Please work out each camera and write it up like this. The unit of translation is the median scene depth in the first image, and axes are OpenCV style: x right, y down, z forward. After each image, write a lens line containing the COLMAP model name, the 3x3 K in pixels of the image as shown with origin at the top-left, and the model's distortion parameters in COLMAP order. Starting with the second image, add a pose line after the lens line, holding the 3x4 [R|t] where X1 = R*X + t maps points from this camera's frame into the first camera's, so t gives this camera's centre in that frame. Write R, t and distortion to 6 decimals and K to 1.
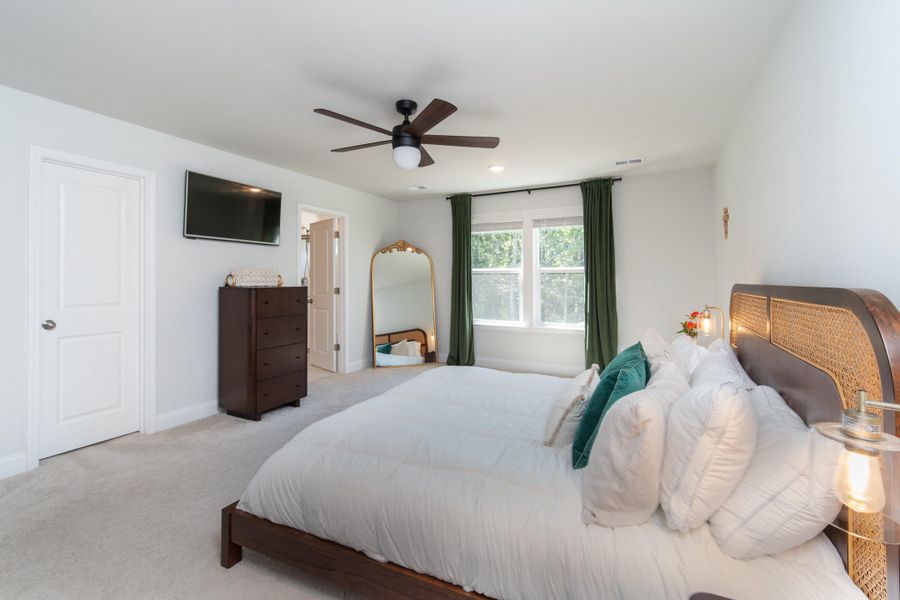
lens RADIAL K [[395.8, 0, 448.2], [0, 395.8, 284.3], [0, 0, 1]] dist [0.000879, 0.000108]
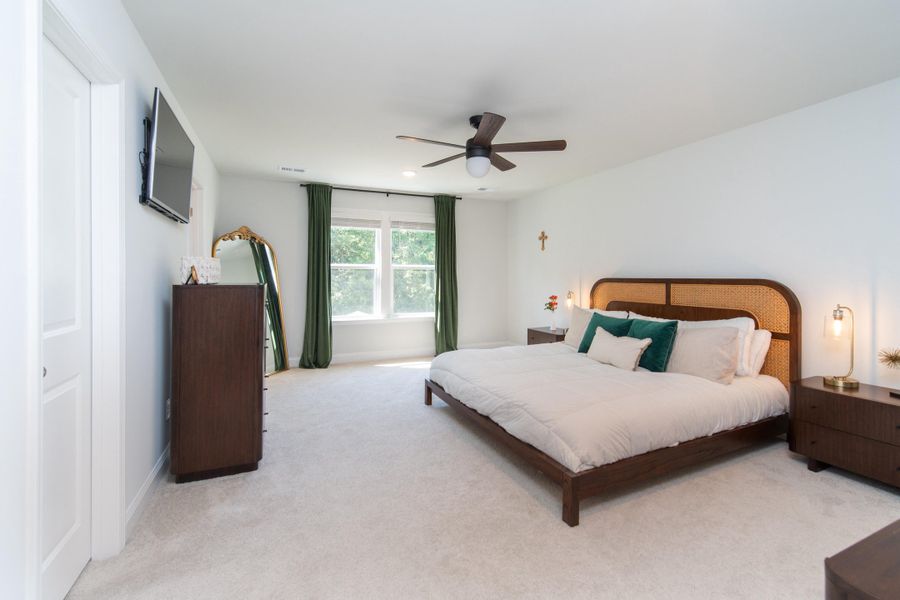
lens RADIAL K [[395.8, 0, 448.2], [0, 395.8, 284.3], [0, 0, 1]] dist [0.000879, 0.000108]
pose [[0.639255, -0.013414, 0.768878, -0.542353], [0.005274, 0.999901, 0.013060, -0.000486], [-0.768977, -0.004294, 0.639262, 0.179787]]
